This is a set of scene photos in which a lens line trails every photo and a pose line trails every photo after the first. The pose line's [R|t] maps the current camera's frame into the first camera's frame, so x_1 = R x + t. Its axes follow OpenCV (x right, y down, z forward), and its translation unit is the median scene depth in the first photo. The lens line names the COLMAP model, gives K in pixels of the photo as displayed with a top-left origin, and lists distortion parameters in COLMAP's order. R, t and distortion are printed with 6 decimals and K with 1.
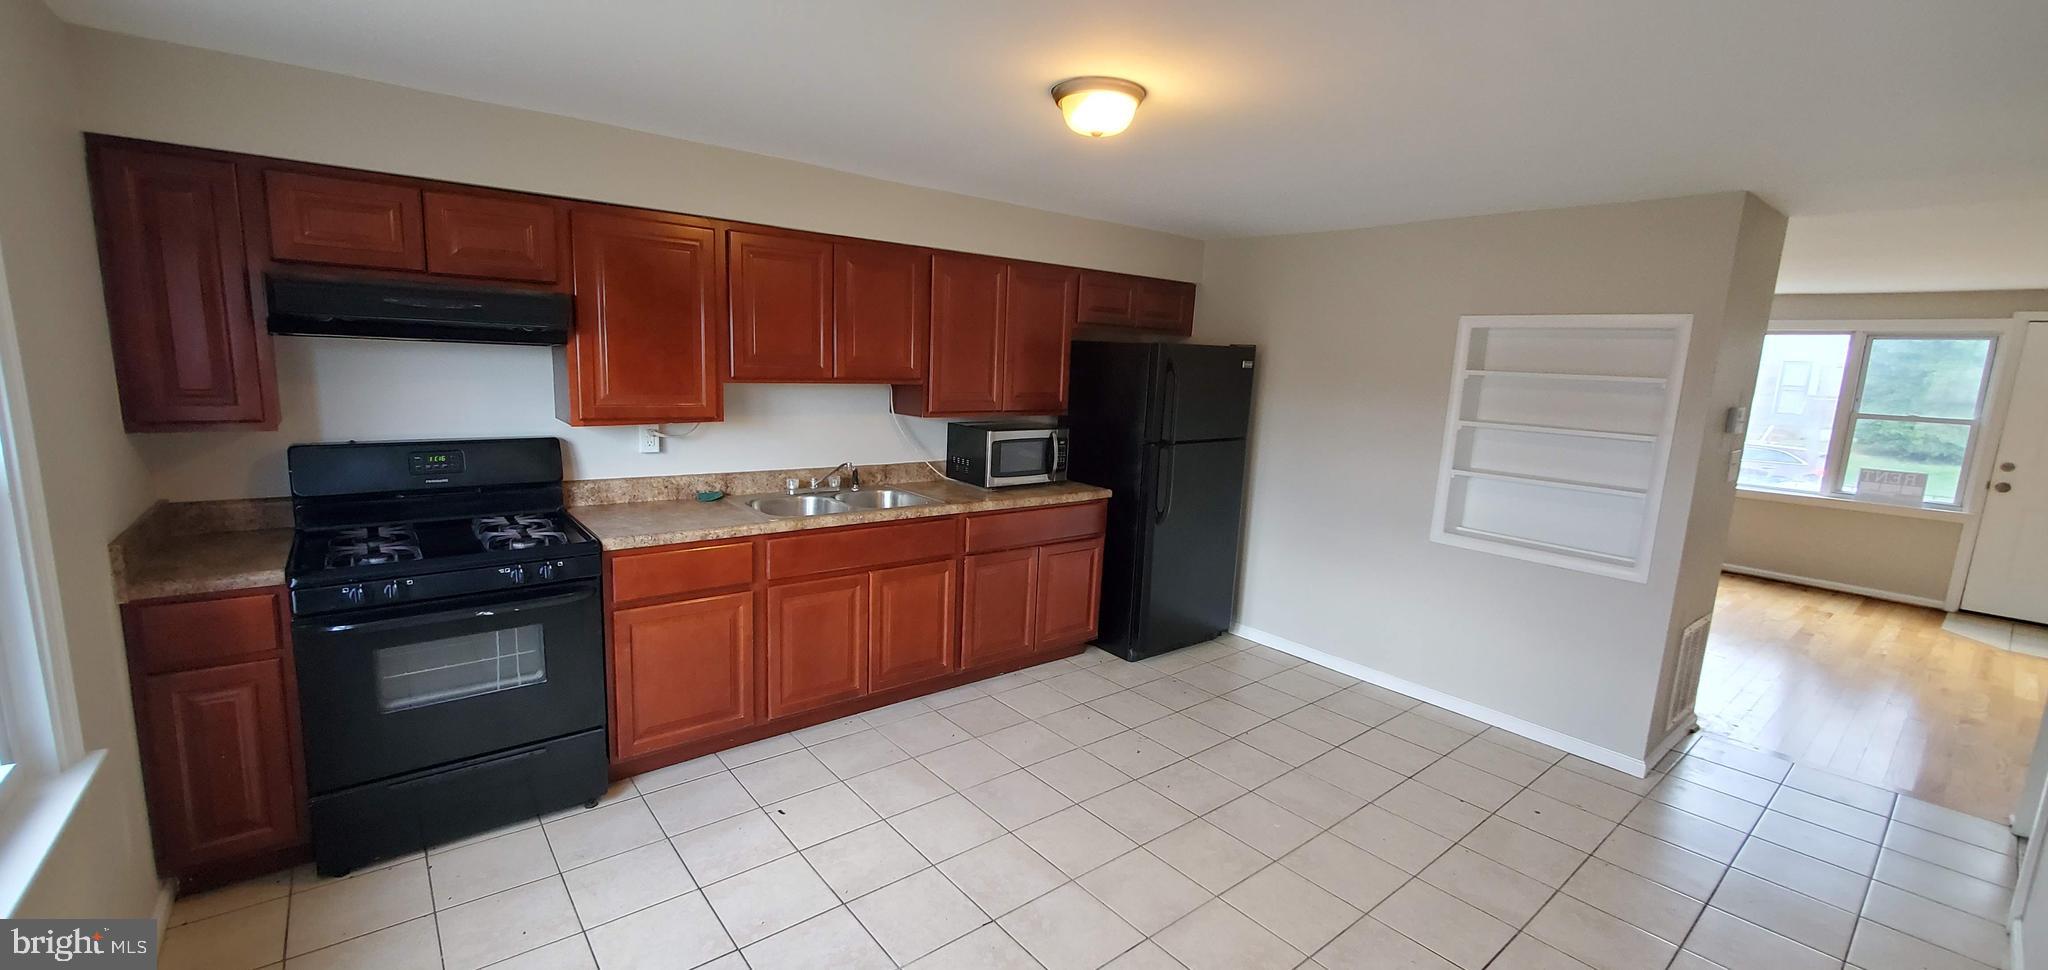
lens RADIAL K [[819.7, 0, 1022.3], [0, 819.7, 481.7], [0, 0, 1]] dist [-0.000797, -0.000091]
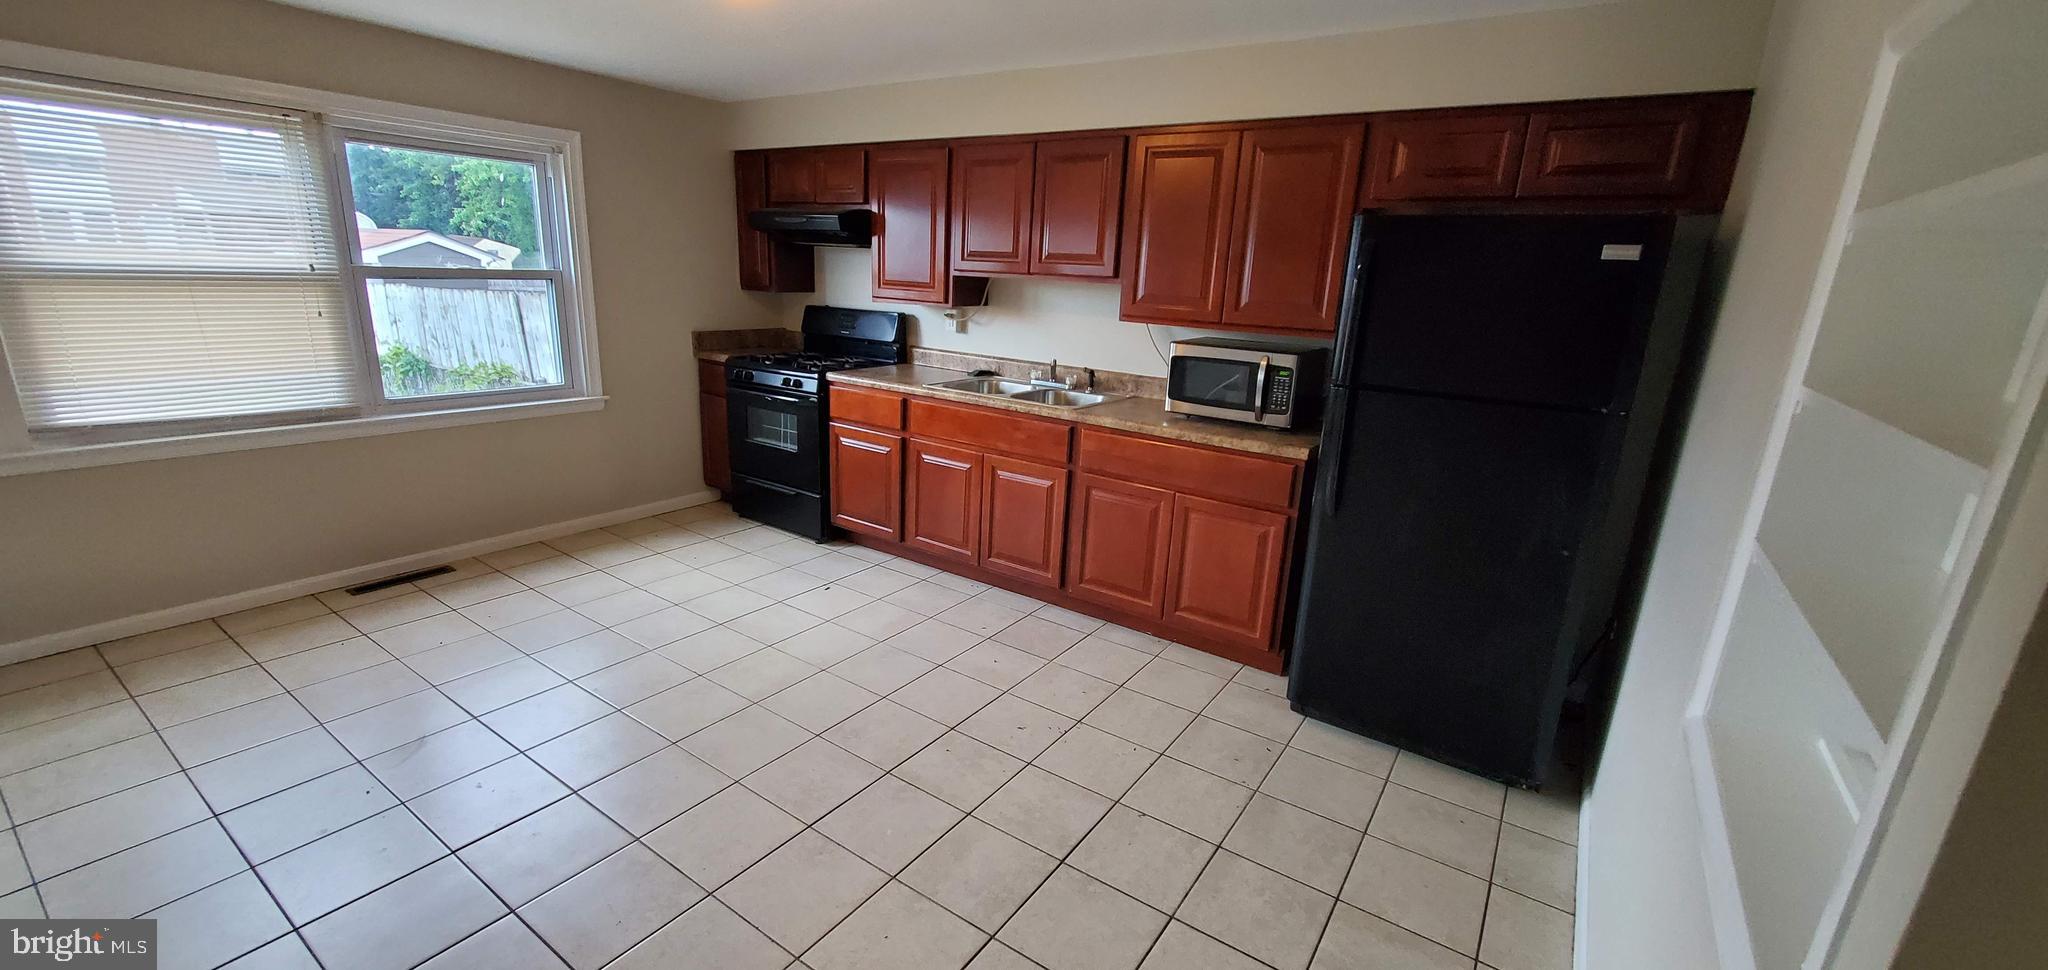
lens RADIAL K [[819.7, 0, 1014.9], [0, 819.7, 488.7], [0, 0, 1]] dist [-0.000797, -0.000091]
pose [[0.279890, 0.220330, -0.934407, 0.752270], [-0.188683, 0.966949, 0.171486, -0.031711], [0.941308, 0.128310, 0.312212, 0.634937]]
